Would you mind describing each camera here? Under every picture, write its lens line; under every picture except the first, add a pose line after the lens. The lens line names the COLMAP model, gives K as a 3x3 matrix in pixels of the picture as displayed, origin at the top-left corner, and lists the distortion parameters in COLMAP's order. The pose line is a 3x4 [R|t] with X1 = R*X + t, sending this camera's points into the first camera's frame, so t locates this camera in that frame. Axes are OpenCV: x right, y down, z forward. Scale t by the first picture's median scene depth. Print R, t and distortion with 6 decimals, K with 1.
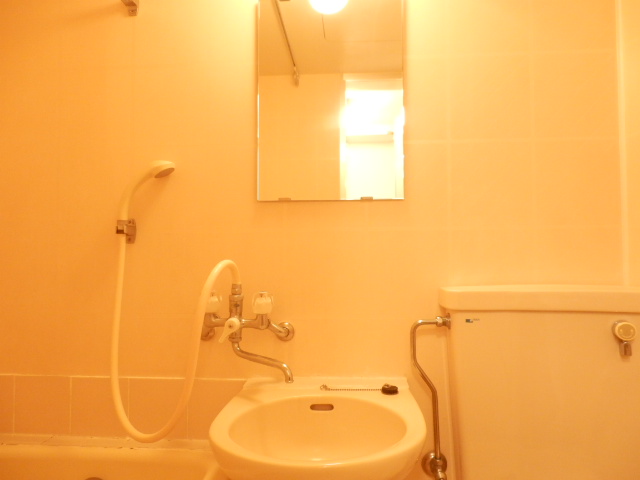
lens RADIAL K [[447.6, 0, 320.0], [0, 447.6, 240.0], [0, 0, 1]] dist [0.000417, 0.003667]
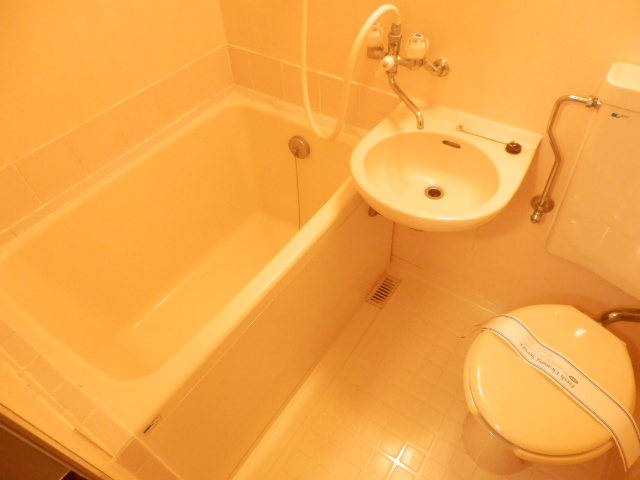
lens RADIAL K [[447.6, 0, 320.0], [0, 447.6, 240.0], [0, 0, 1]] dist [0.000417, 0.003667]
pose [[0.865892, 0.346495, -0.360795, 0.213251], [0.064447, 0.637974, 0.767356, -0.394268], [0.496063, -0.687699, 0.530086, 0.008593]]
